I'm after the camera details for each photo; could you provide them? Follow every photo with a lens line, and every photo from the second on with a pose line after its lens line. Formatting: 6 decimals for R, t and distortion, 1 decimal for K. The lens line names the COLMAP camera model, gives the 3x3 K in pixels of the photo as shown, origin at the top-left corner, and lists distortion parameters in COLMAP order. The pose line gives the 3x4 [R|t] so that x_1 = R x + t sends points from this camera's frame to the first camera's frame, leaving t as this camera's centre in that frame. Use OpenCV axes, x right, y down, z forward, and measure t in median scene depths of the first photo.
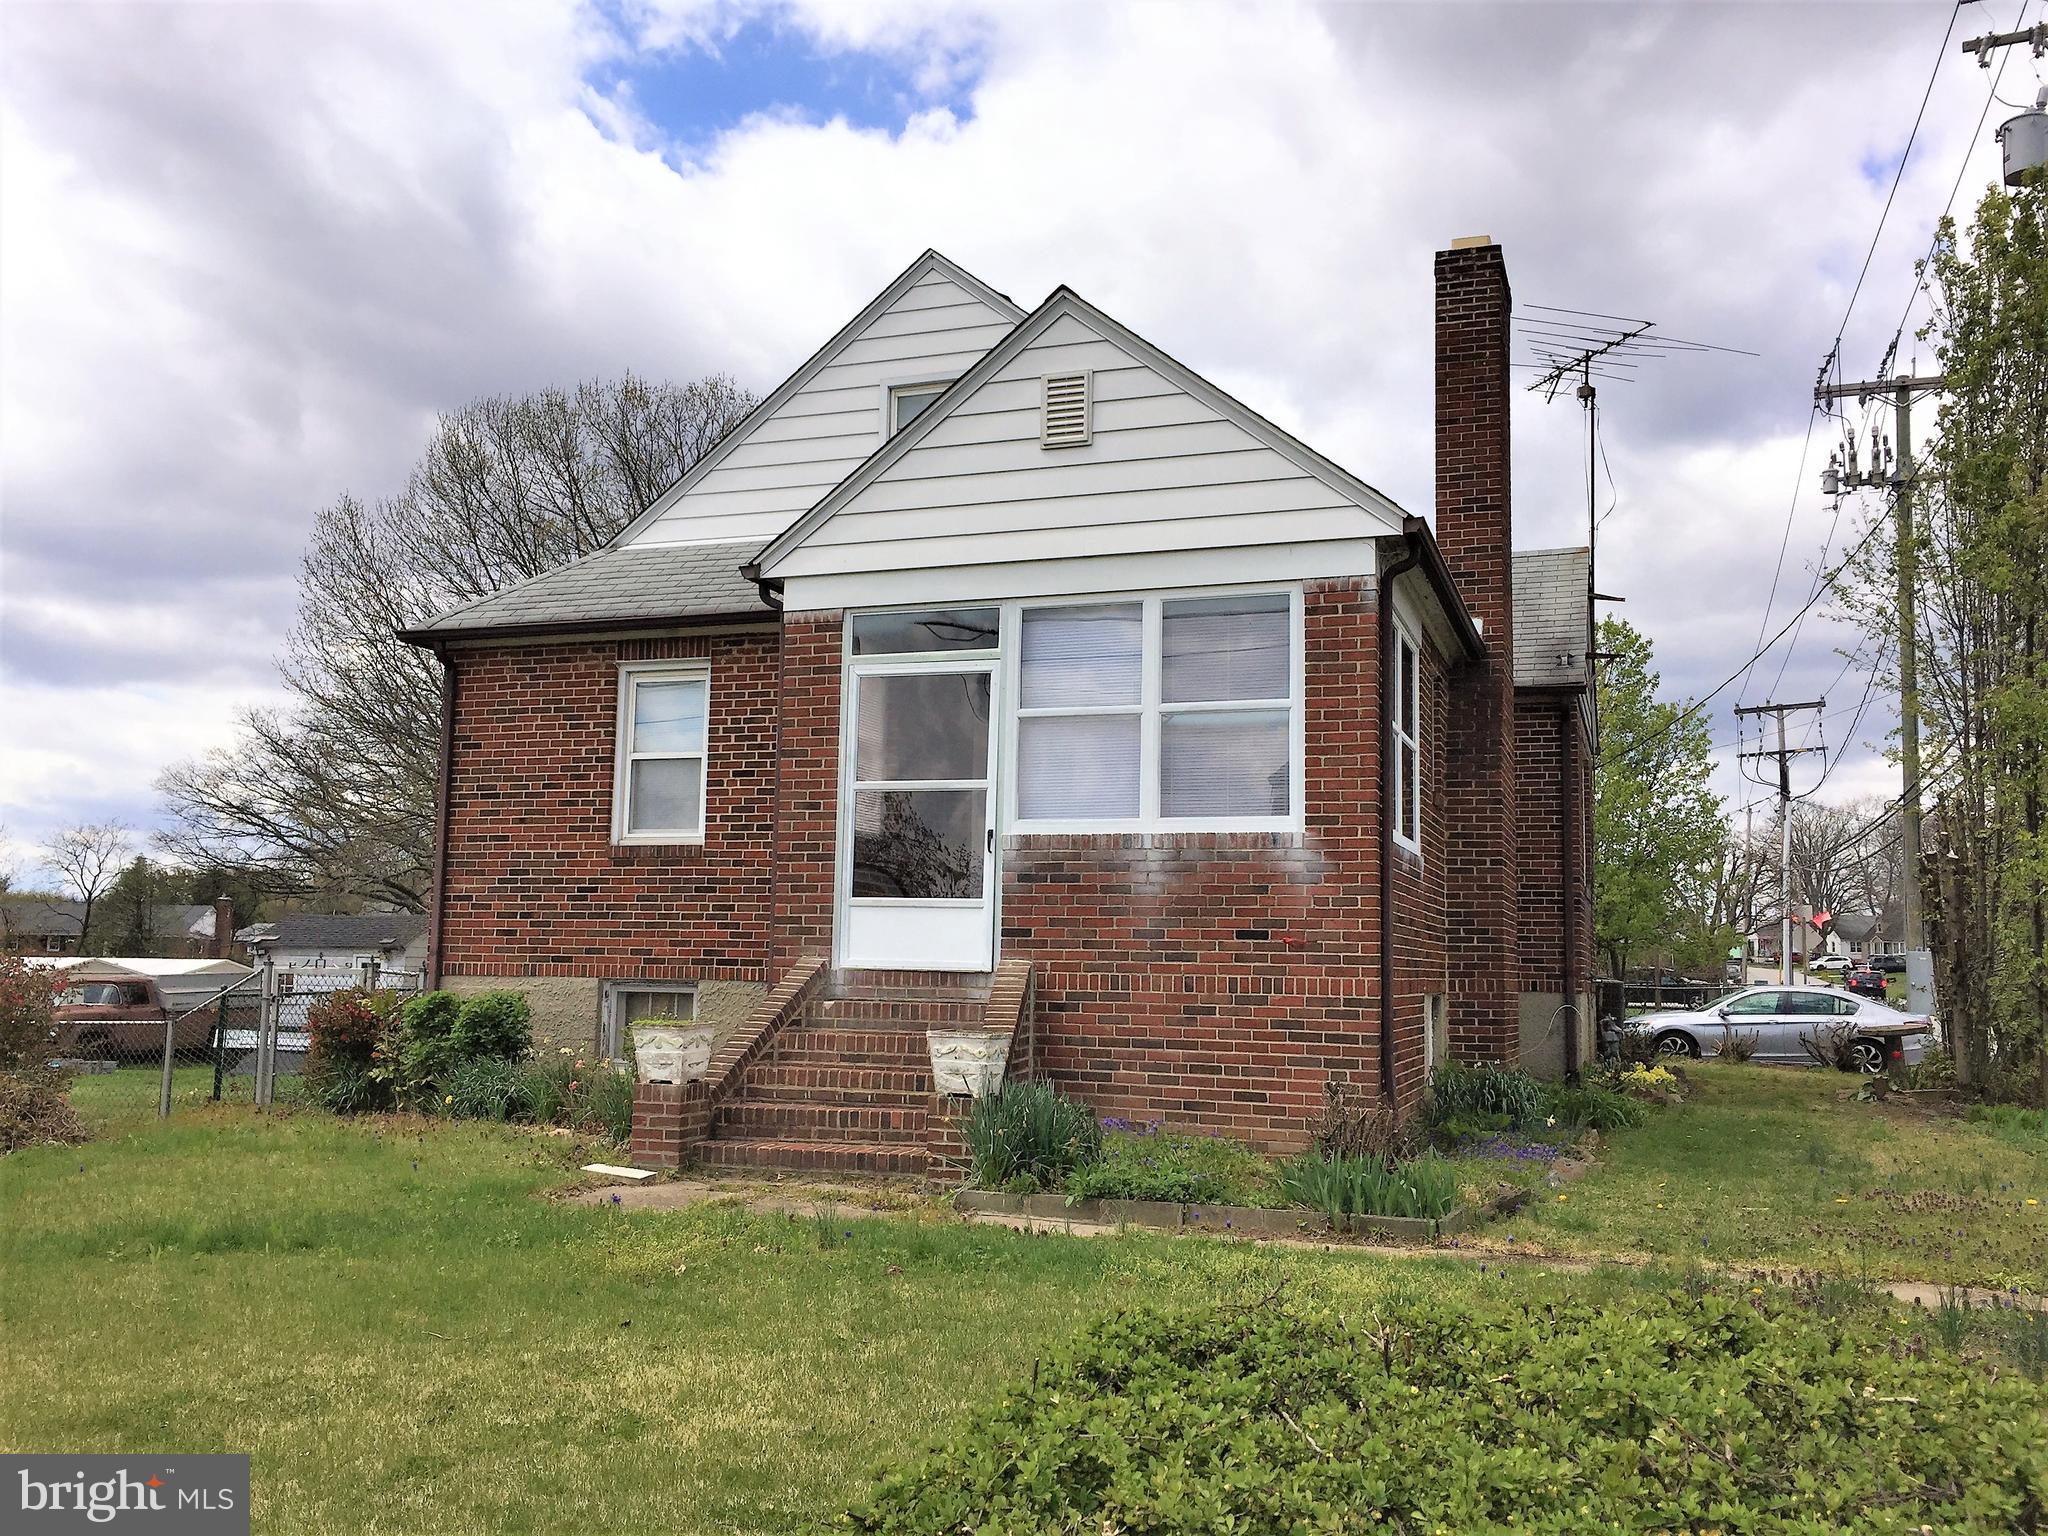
lens RADIAL K [[1813.3, 0, 1028.3], [0, 1813.3, 769.0], [0, 0, 1]] dist [0.046154, -0.016250]
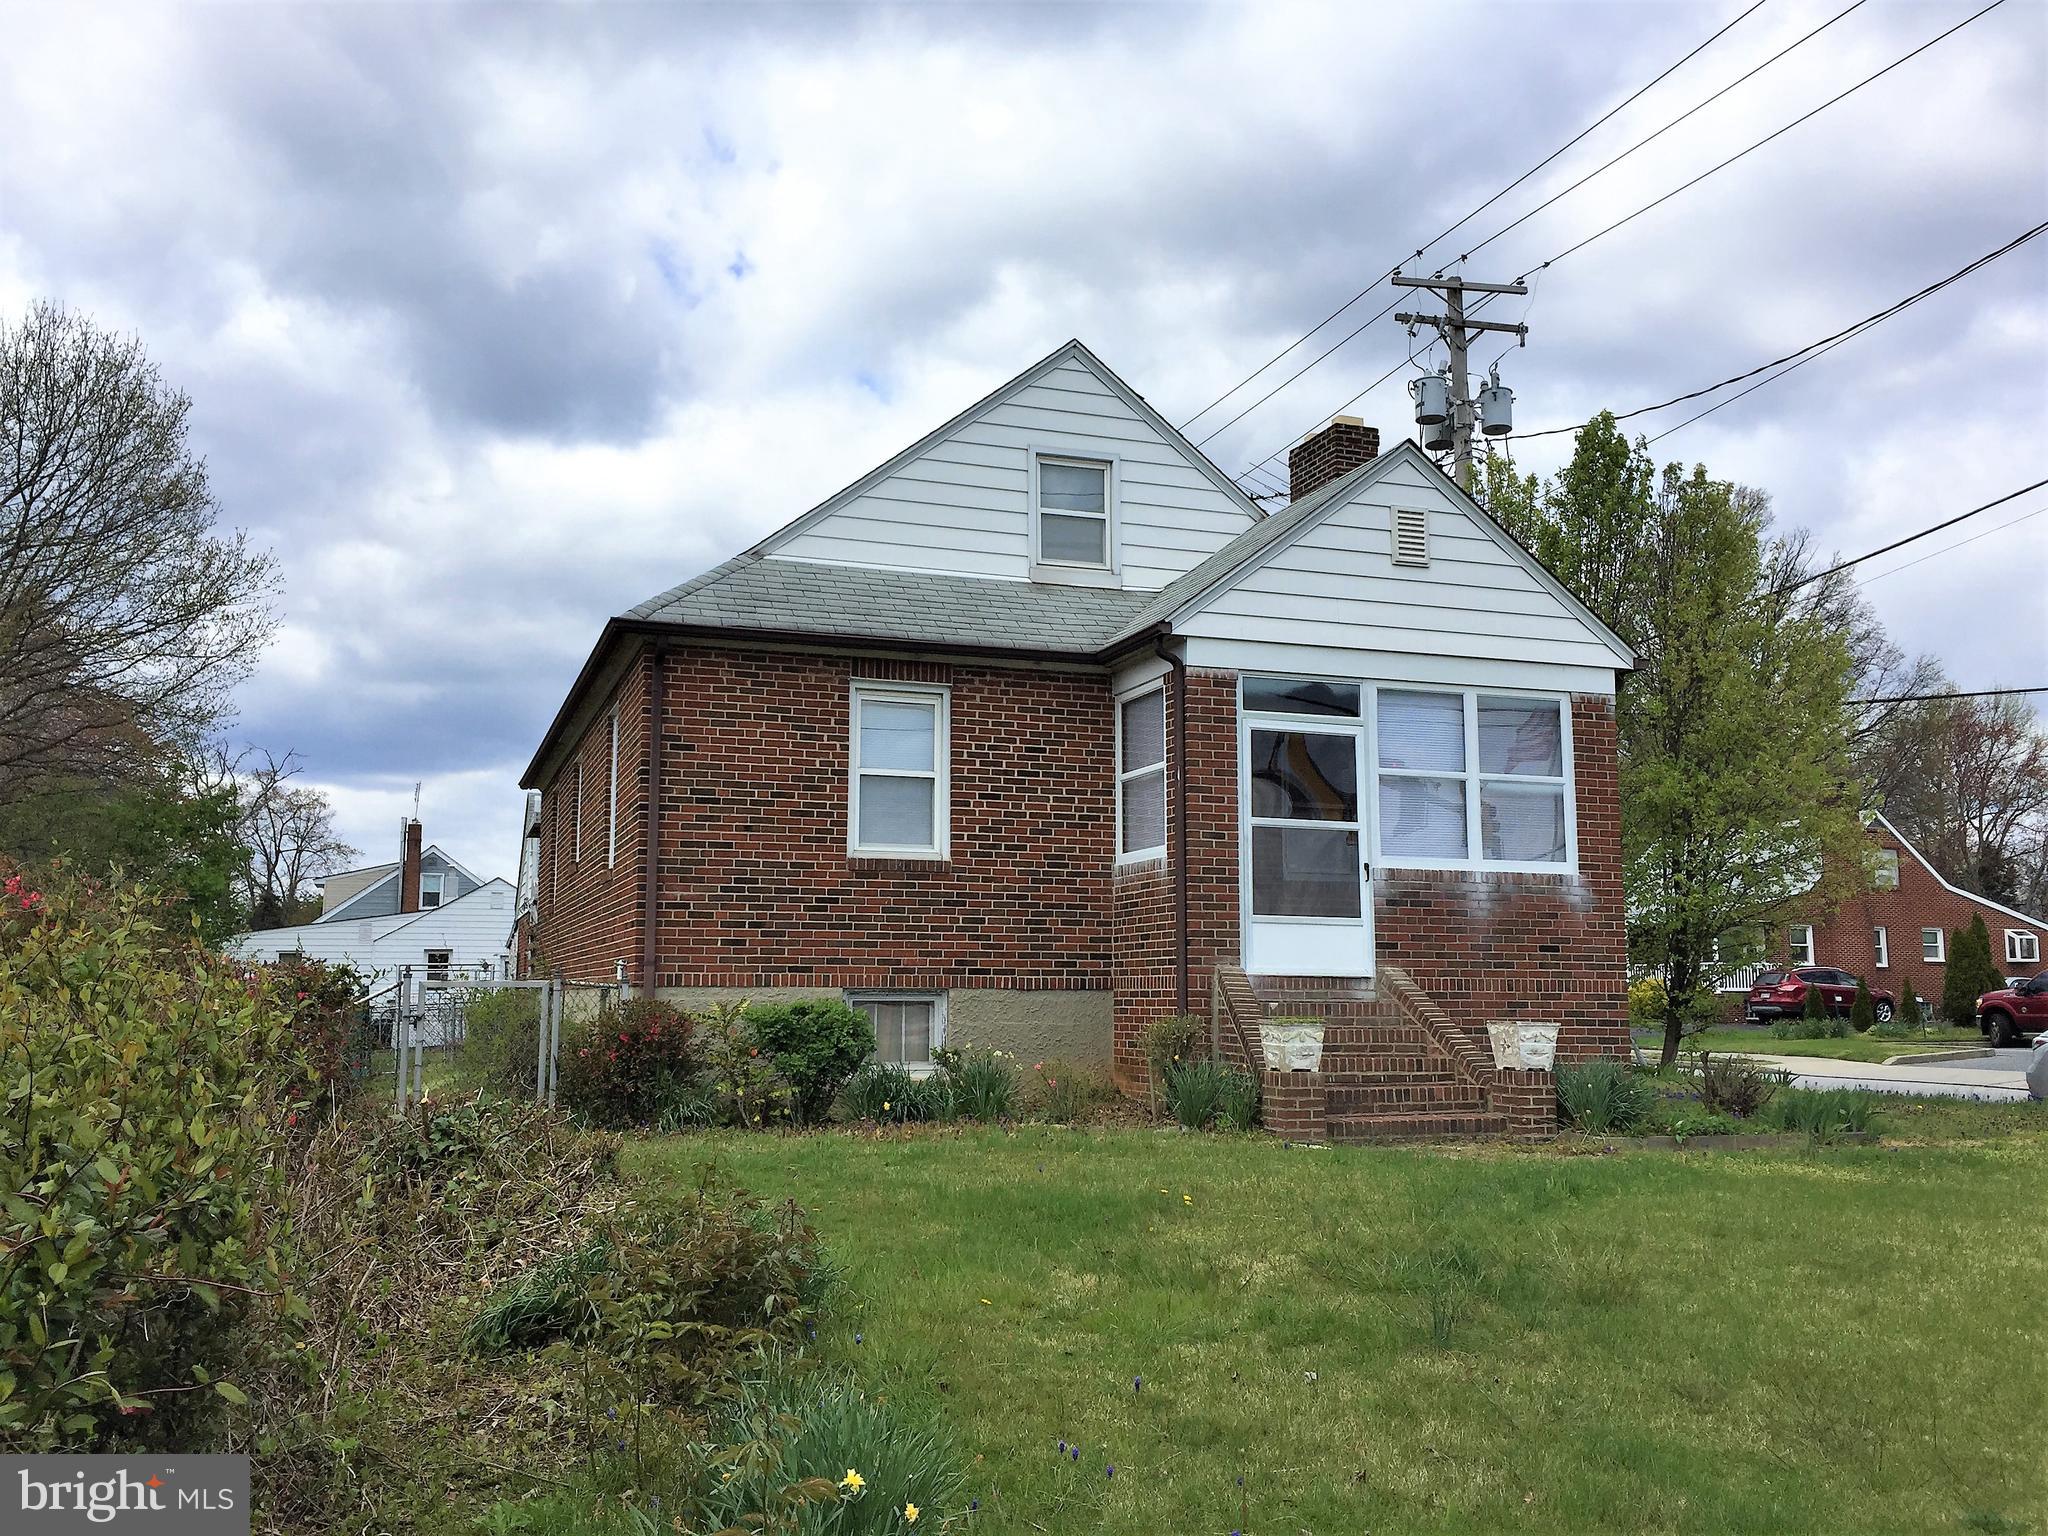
lens RADIAL K [[1813.3, 0, 1038.5], [0, 1813.3, 764.5], [0, 0, 1]] dist [0.046154, -0.016250]
pose [[0.762211, 0.069191, 0.643620, -0.971343], [-0.062392, 0.997495, -0.033346, 0.020856], [-0.644315, -0.014739, 0.764619, 0.184524]]
